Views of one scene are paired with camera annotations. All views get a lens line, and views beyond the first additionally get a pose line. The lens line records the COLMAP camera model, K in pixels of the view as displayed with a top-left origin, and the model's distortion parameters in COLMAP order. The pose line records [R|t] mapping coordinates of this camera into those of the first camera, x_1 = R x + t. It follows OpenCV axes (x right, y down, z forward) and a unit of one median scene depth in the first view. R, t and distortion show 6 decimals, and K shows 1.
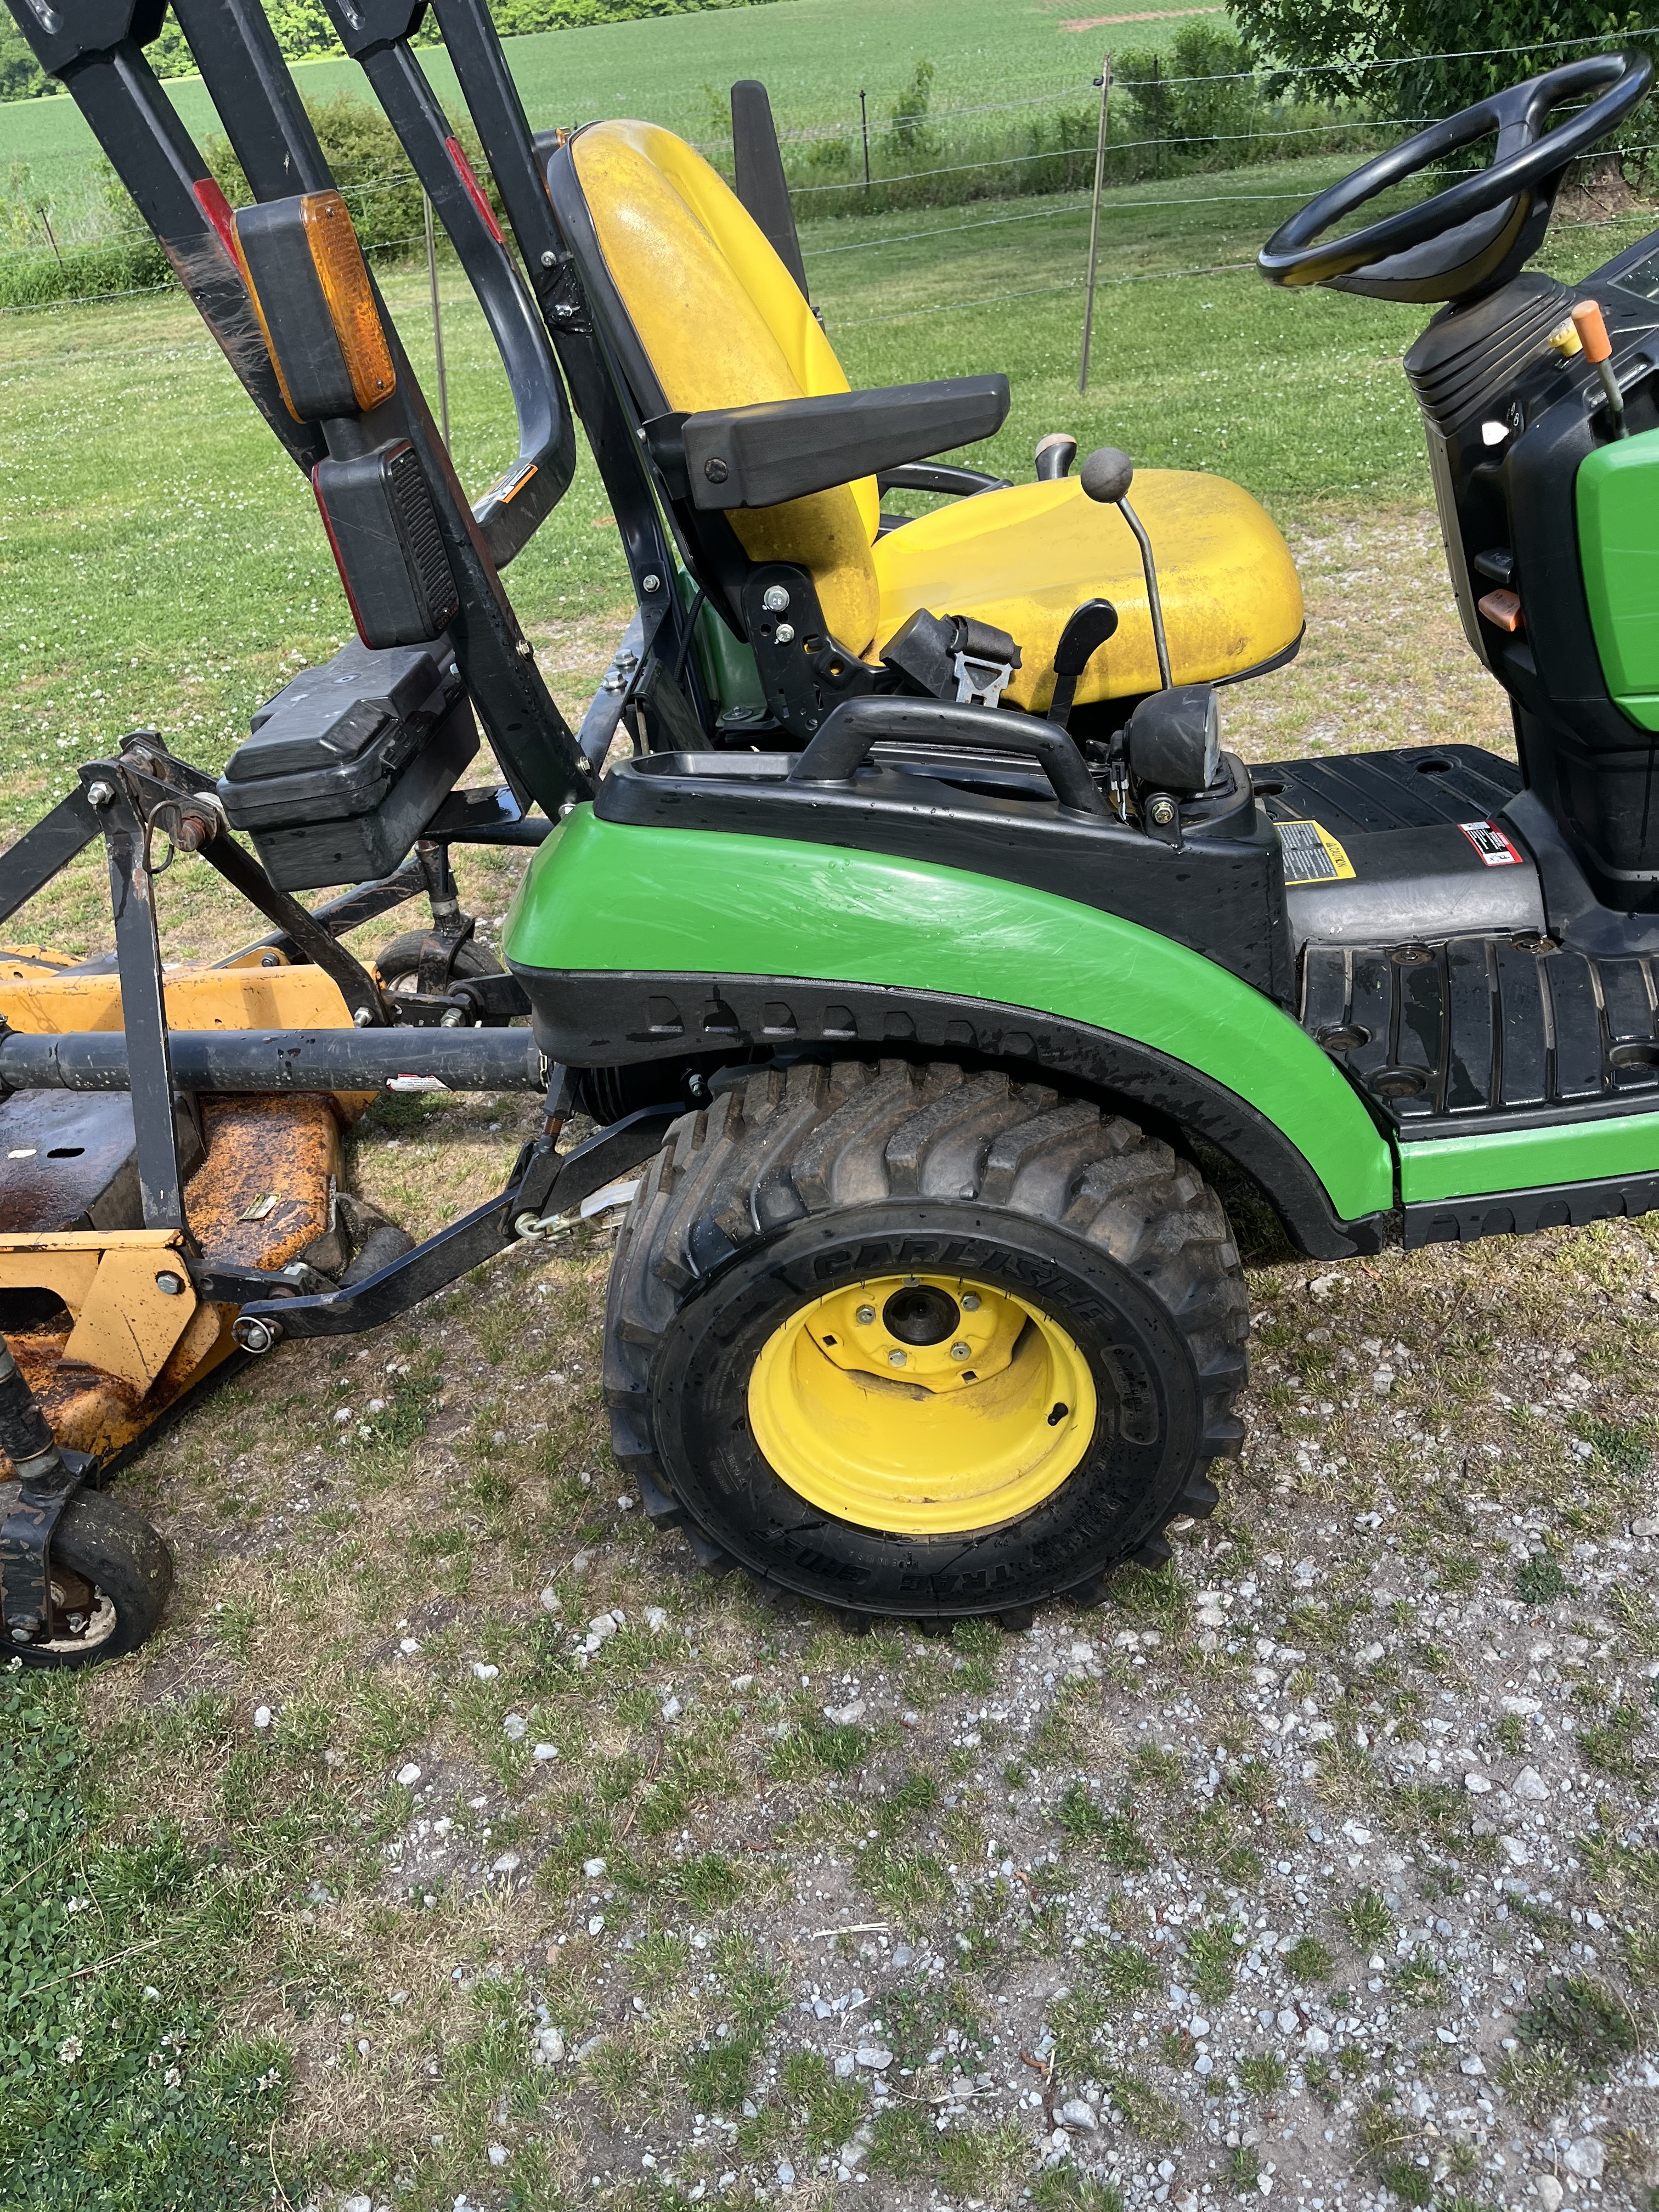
lens RADIAL K [[1712.4, 0, 832.9], [0, 1712.4, 1104.5], [0, 0, 1]] dist [0.072309, -0.112446]
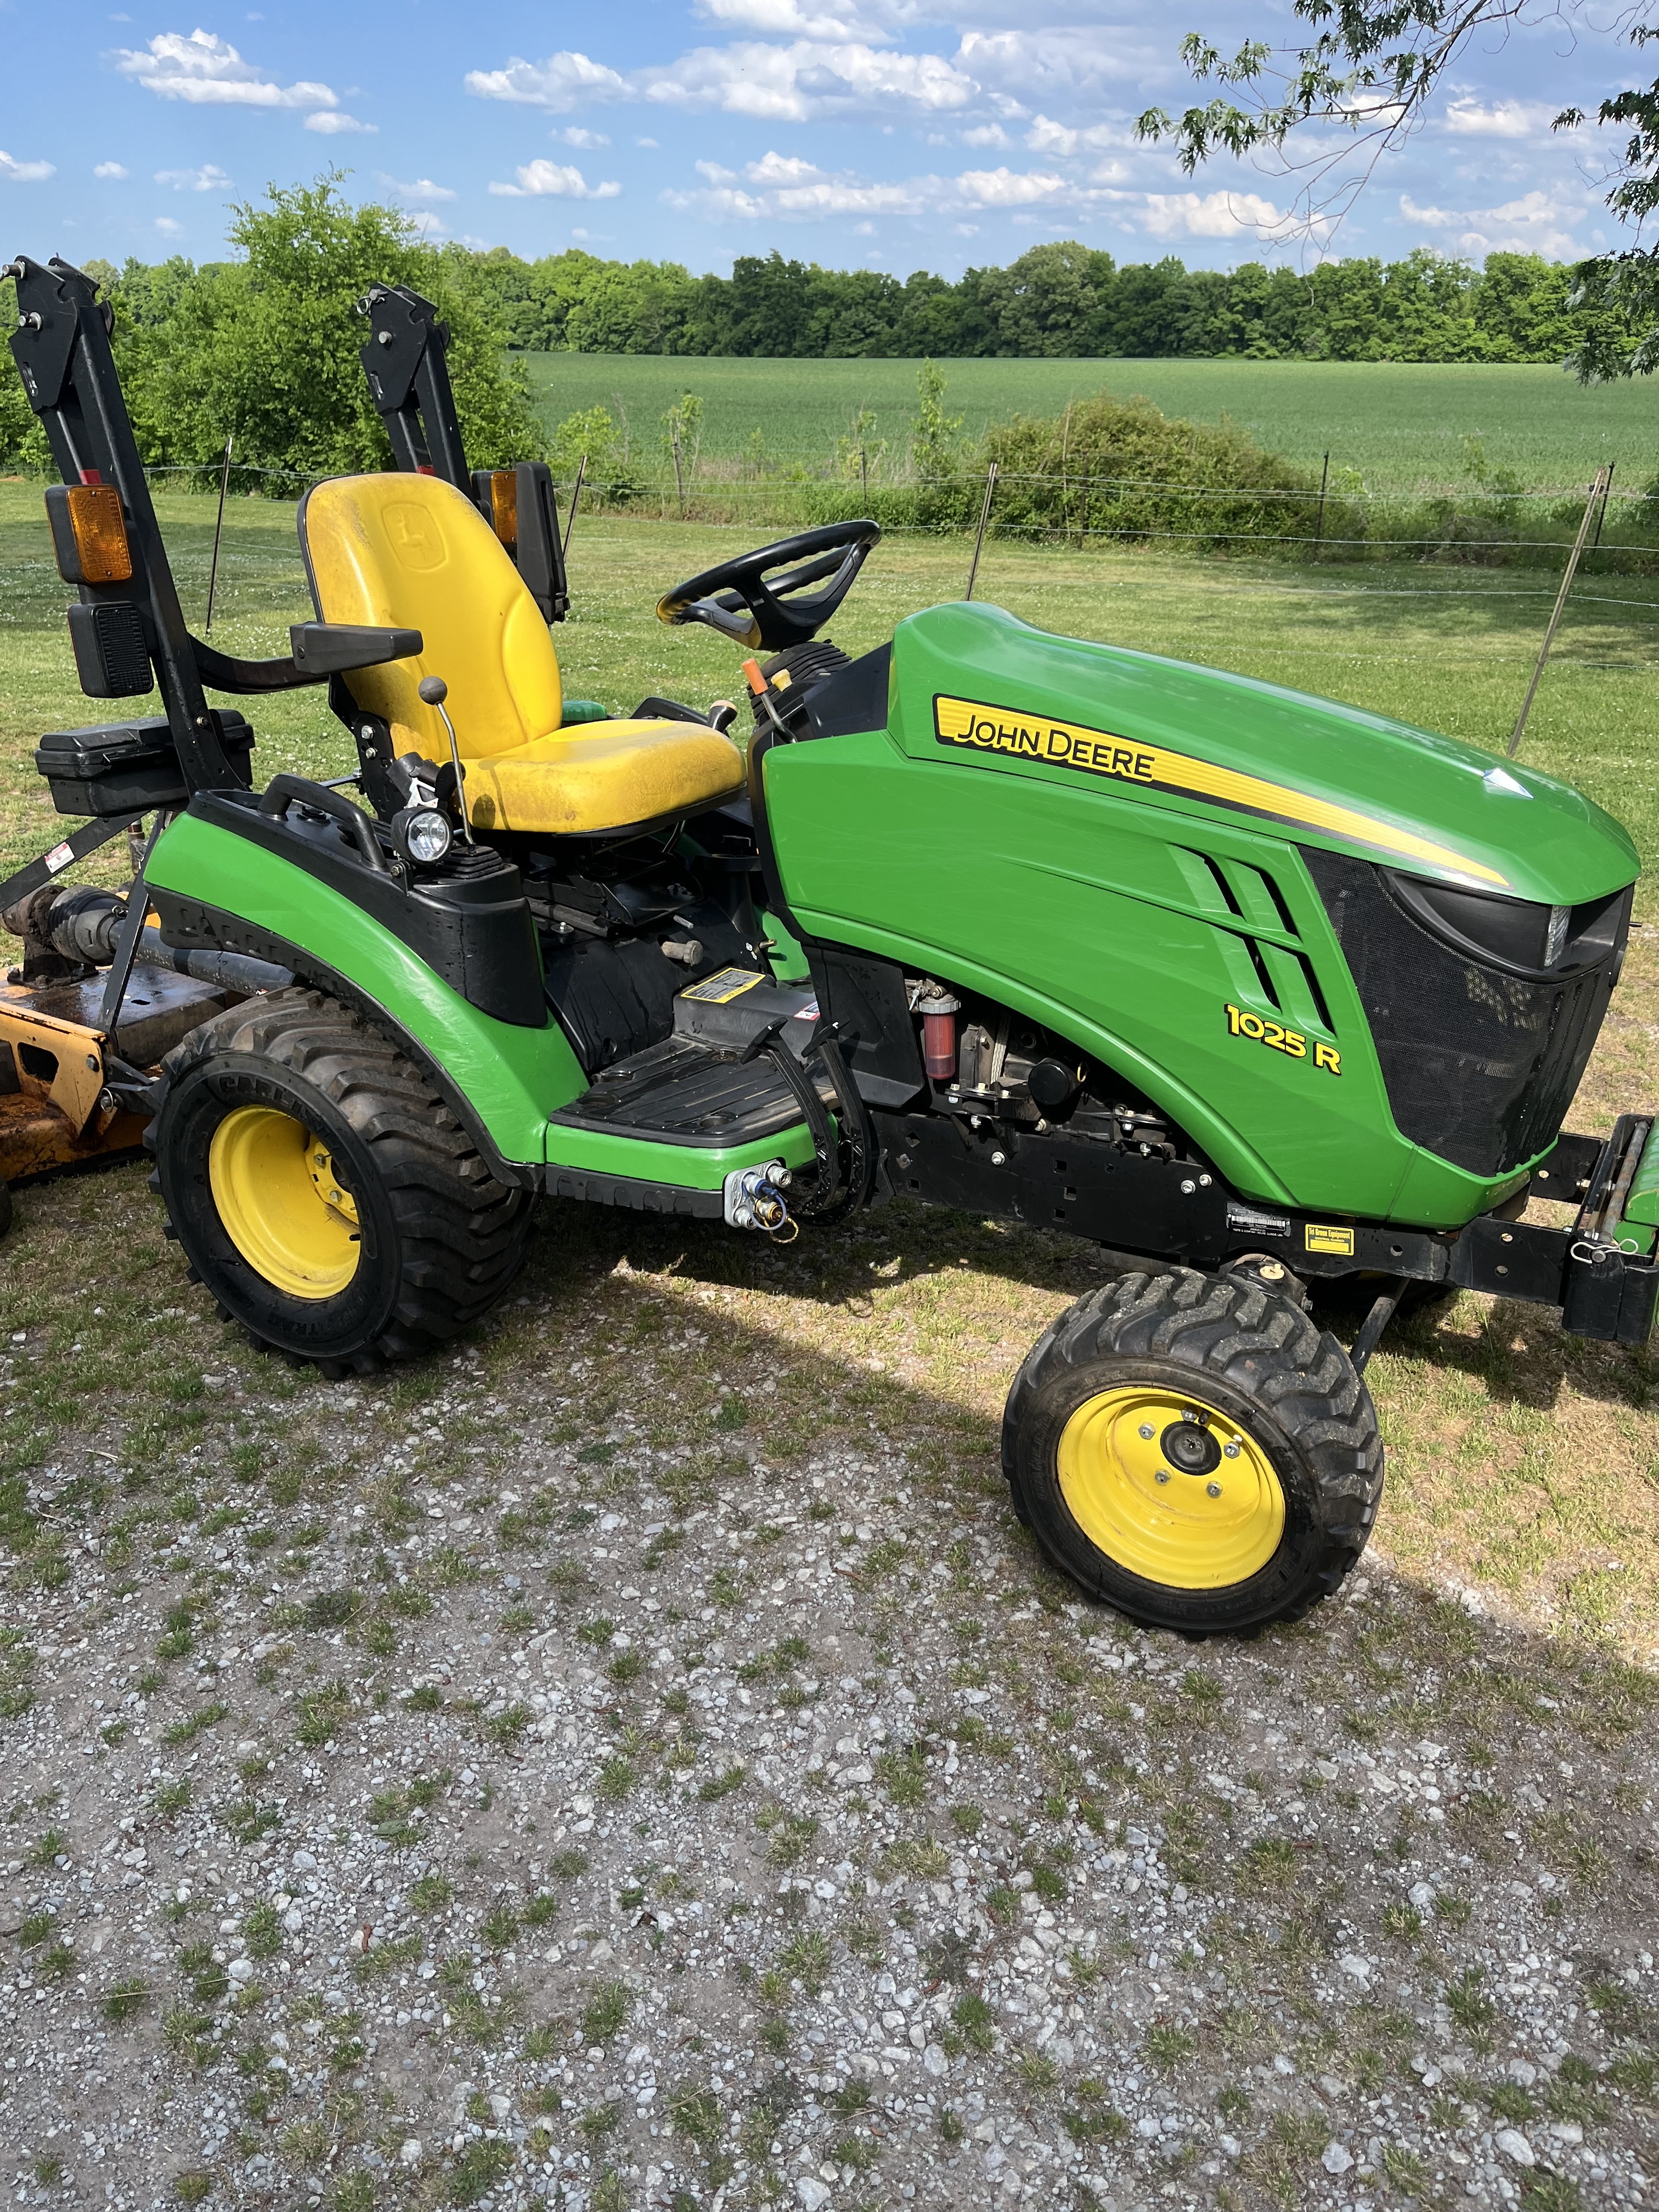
lens RADIAL K [[1712.4, 0, 808.8], [0, 1712.4, 1098.0], [0, 0, 1]] dist [0.072309, -0.112446]
pose [[0.883482, 0.282262, -0.373882, 1.112763], [-0.332267, 0.940169, -0.075367, 0.039758], [0.330239, 0.190814, 0.924409, -0.400942]]
